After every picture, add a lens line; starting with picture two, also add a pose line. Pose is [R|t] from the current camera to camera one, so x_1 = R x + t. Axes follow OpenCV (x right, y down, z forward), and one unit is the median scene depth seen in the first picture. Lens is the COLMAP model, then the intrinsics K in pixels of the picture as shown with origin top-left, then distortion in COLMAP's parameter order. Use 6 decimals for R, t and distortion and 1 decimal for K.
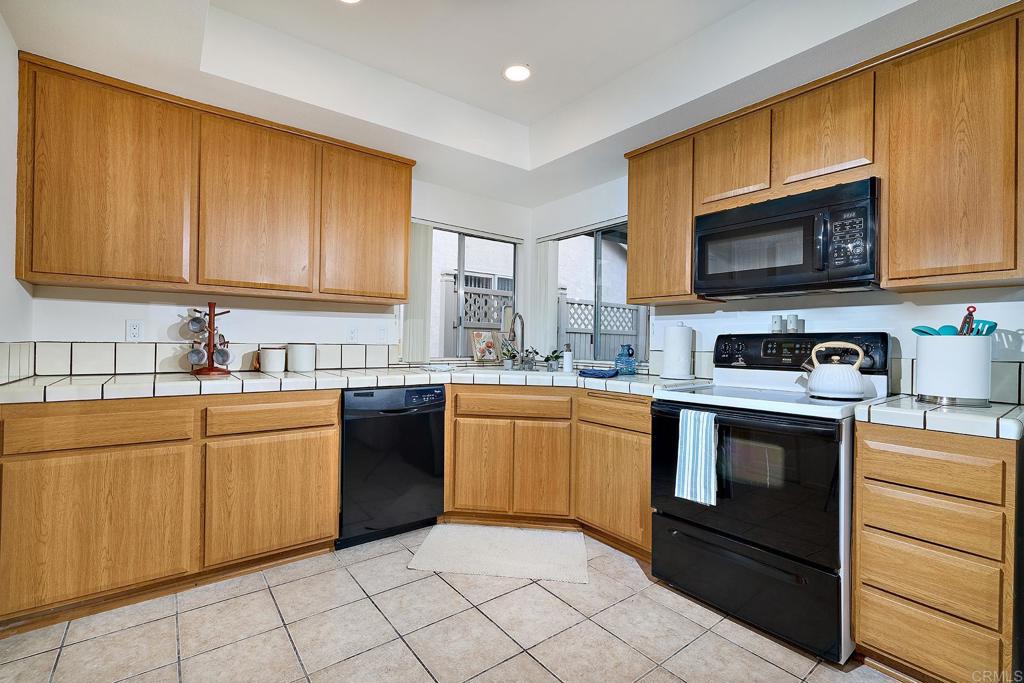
lens RADIAL K [[450.5, 0, 512.0], [0, 450.5, 341.5], [0, 0, 1]] dist [-0.001319, -0.000097]
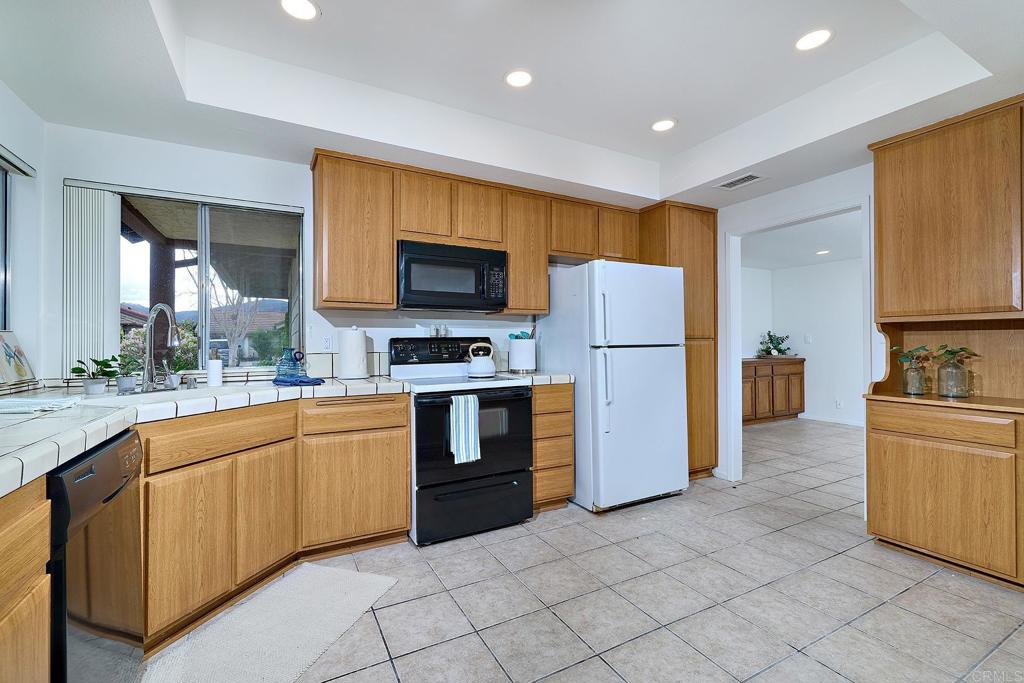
lens RADIAL K [[440.6, 0, 509.2], [0, 440.6, 340.5], [0, 0, 1]] dist [-0.001255, -0.000165]
pose [[0.169269, -0.008044, 0.985537, -0.705427], [0.008045, 0.999945, 0.006780, -0.014497], [-0.985537, 0.006781, 0.169324, 0.522431]]
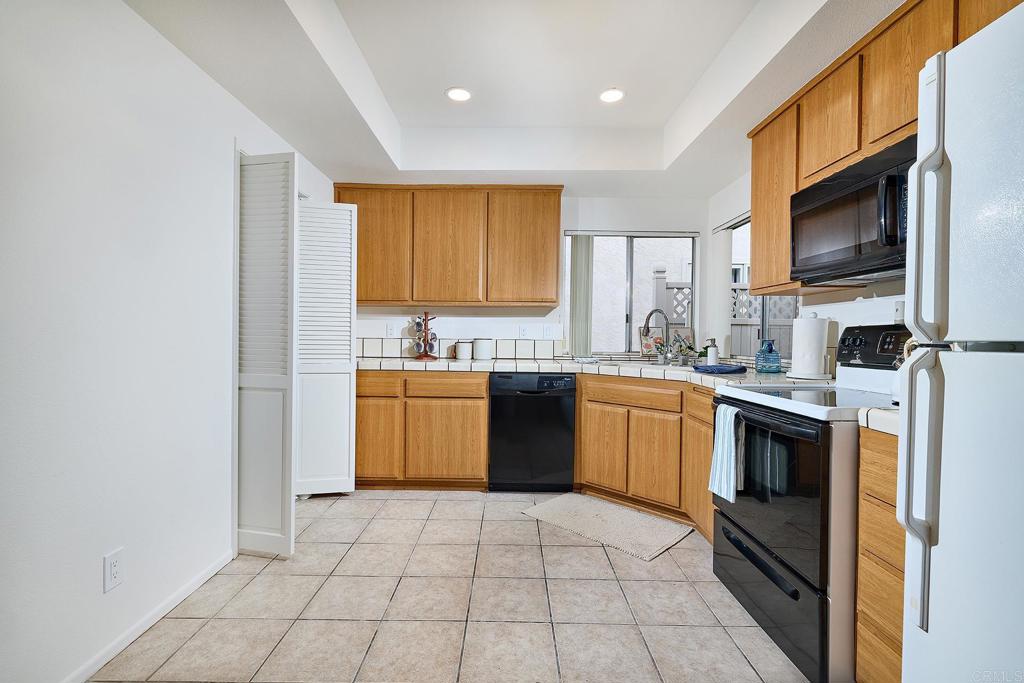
lens RADIAL K [[461.3, 0, 508.0], [0, 461.3, 340.5], [0, 0, 1]] dist [-0.000236, -0.000404]
pose [[0.790586, -0.000706, -0.612350, 0.527391], [0.002383, 0.999995, 0.001924, 0.007684], [0.612346, -0.002981, 0.790584, -0.066715]]
